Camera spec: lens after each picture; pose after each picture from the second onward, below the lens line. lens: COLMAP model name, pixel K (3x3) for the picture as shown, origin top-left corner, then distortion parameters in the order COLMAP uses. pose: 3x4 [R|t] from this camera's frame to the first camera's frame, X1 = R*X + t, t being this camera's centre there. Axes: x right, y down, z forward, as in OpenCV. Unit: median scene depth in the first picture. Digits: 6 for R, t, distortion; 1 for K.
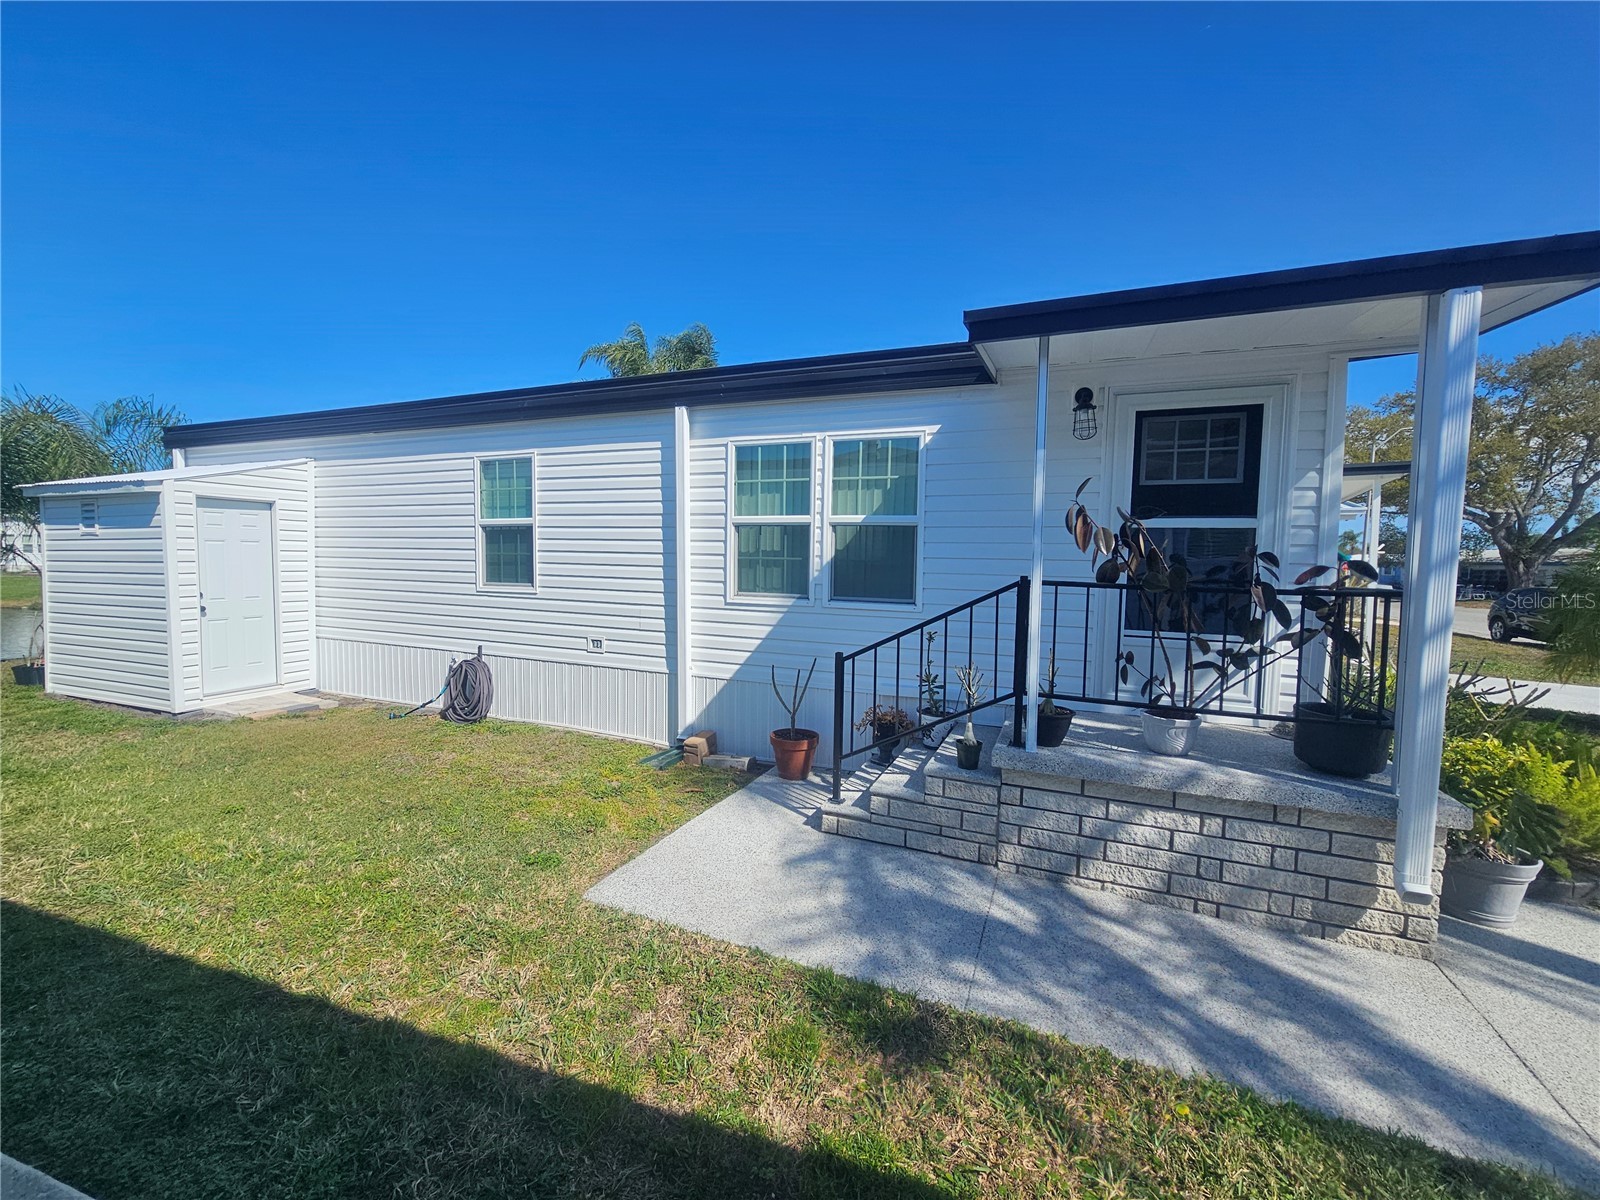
lens RADIAL K [[657.0, 0, 800.0], [0, 657.0, 600.0], [0, 0, 1]] dist [-0.008479, -0.000046]
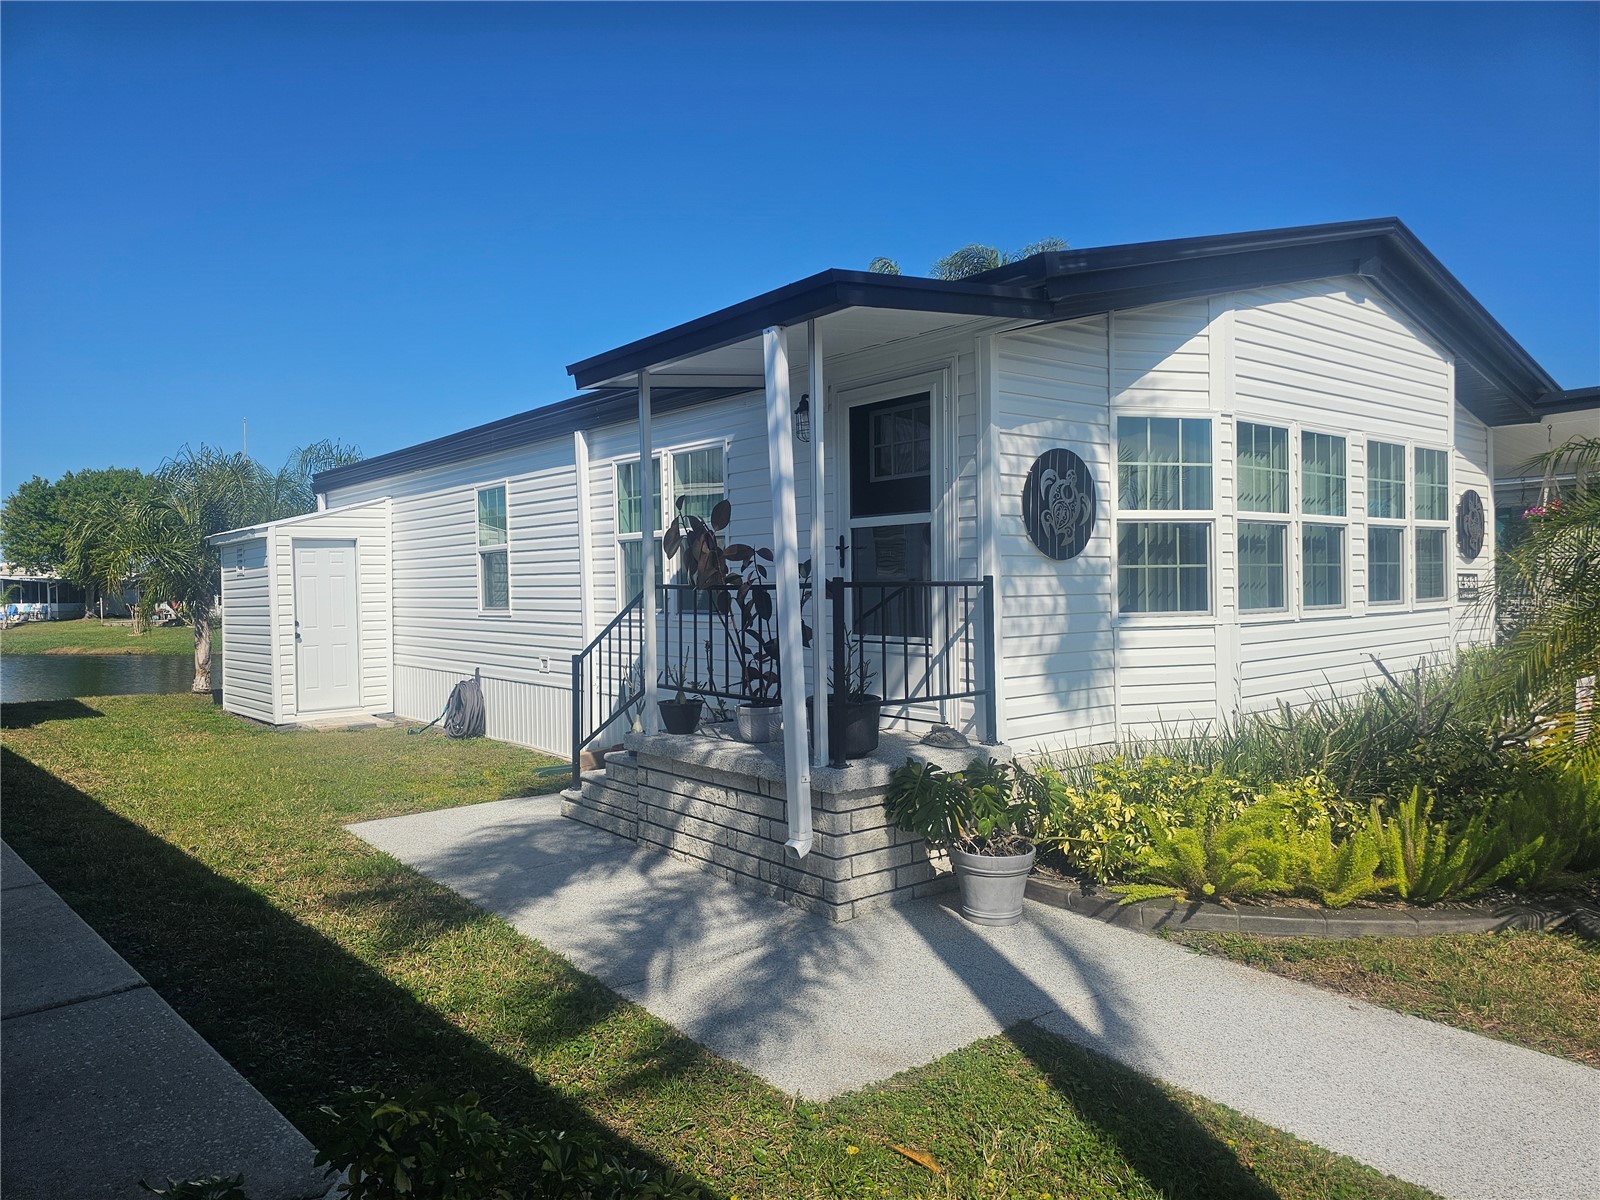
lens RADIAL K [[1088.5, 0, 800.0], [0, 1088.5, 600.0], [0, 0, 1]] dist [0.002907, -0.000221]
pose [[0.881771, -0.025058, -0.471011, 0.807890], [0.002143, 0.998790, -0.049123, 0.049573], [0.471673, 0.042305, 0.880758, -0.294257]]
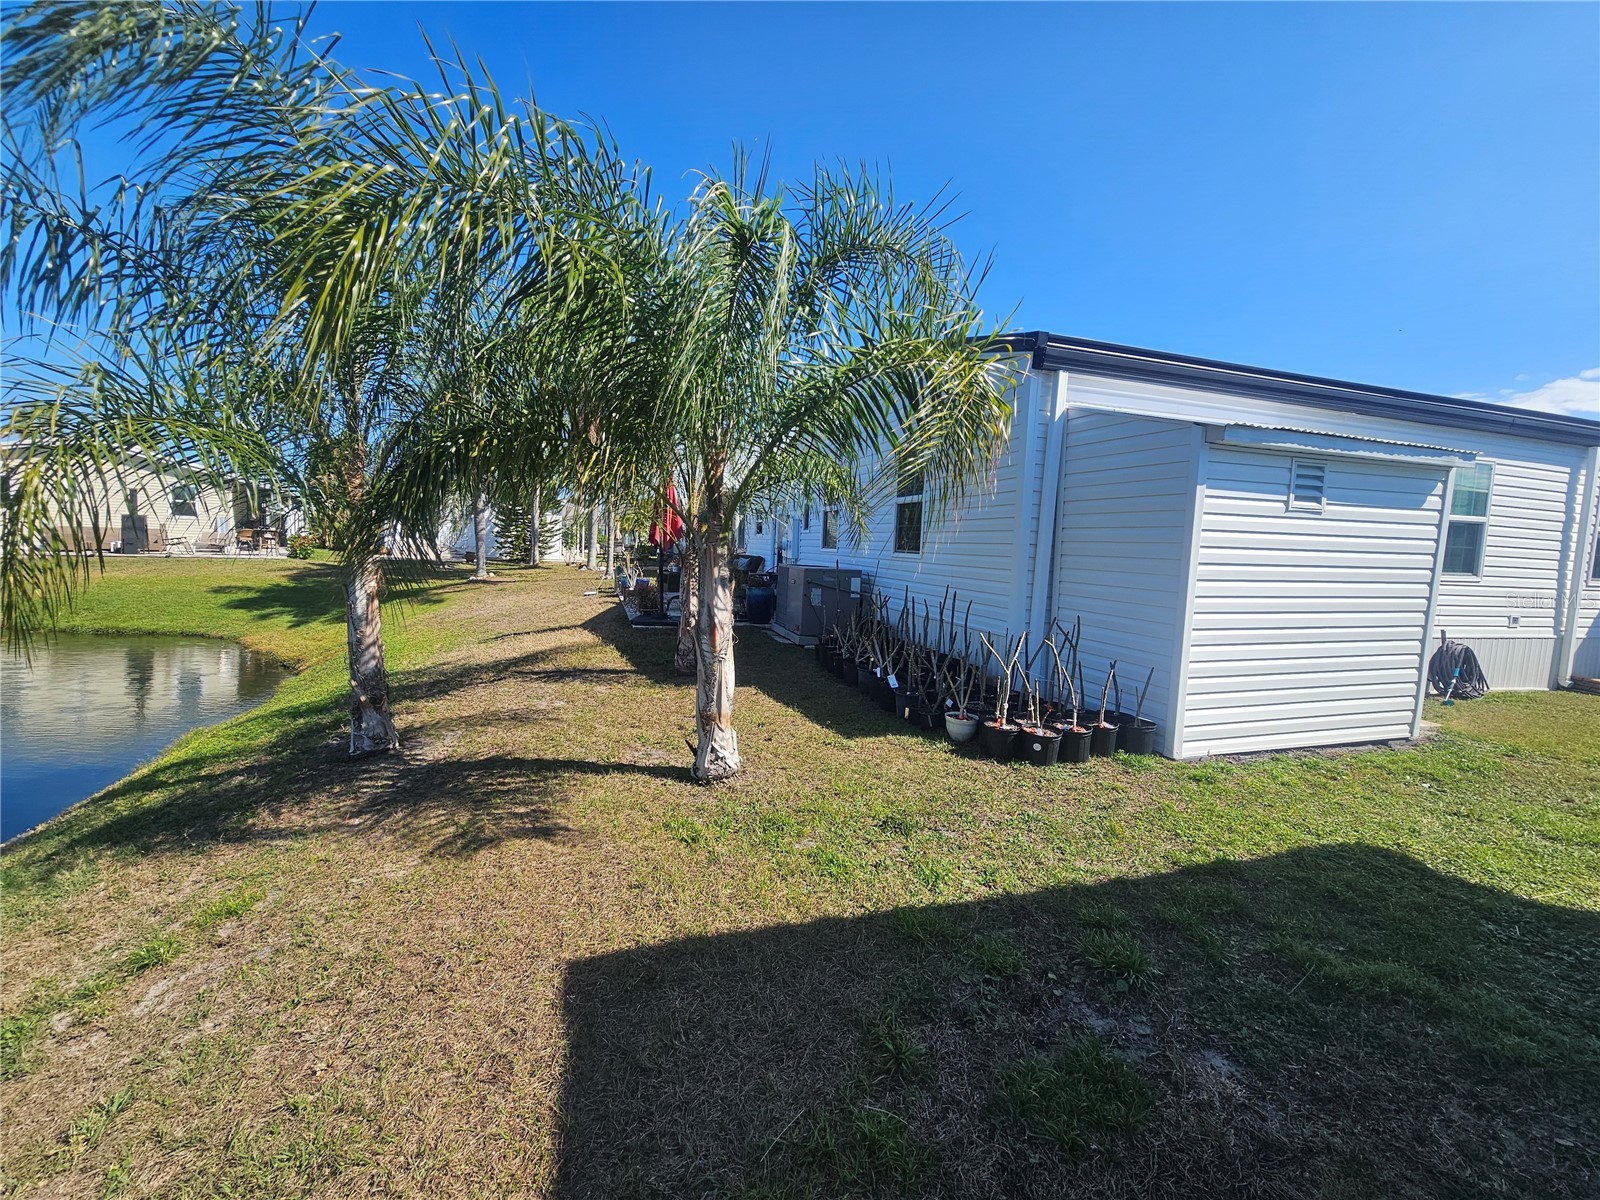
lens RADIAL K [[657.0, 0, 800.0], [0, 657.0, 600.0], [0, 0, 1]] dist [-0.008479, -0.000046]
pose [[0.783529, -0.040682, 0.620022, -2.087367], [0.015984, 0.998844, 0.045339, -0.050496], [-0.621150, -0.025614, 0.783273, 0.845135]]
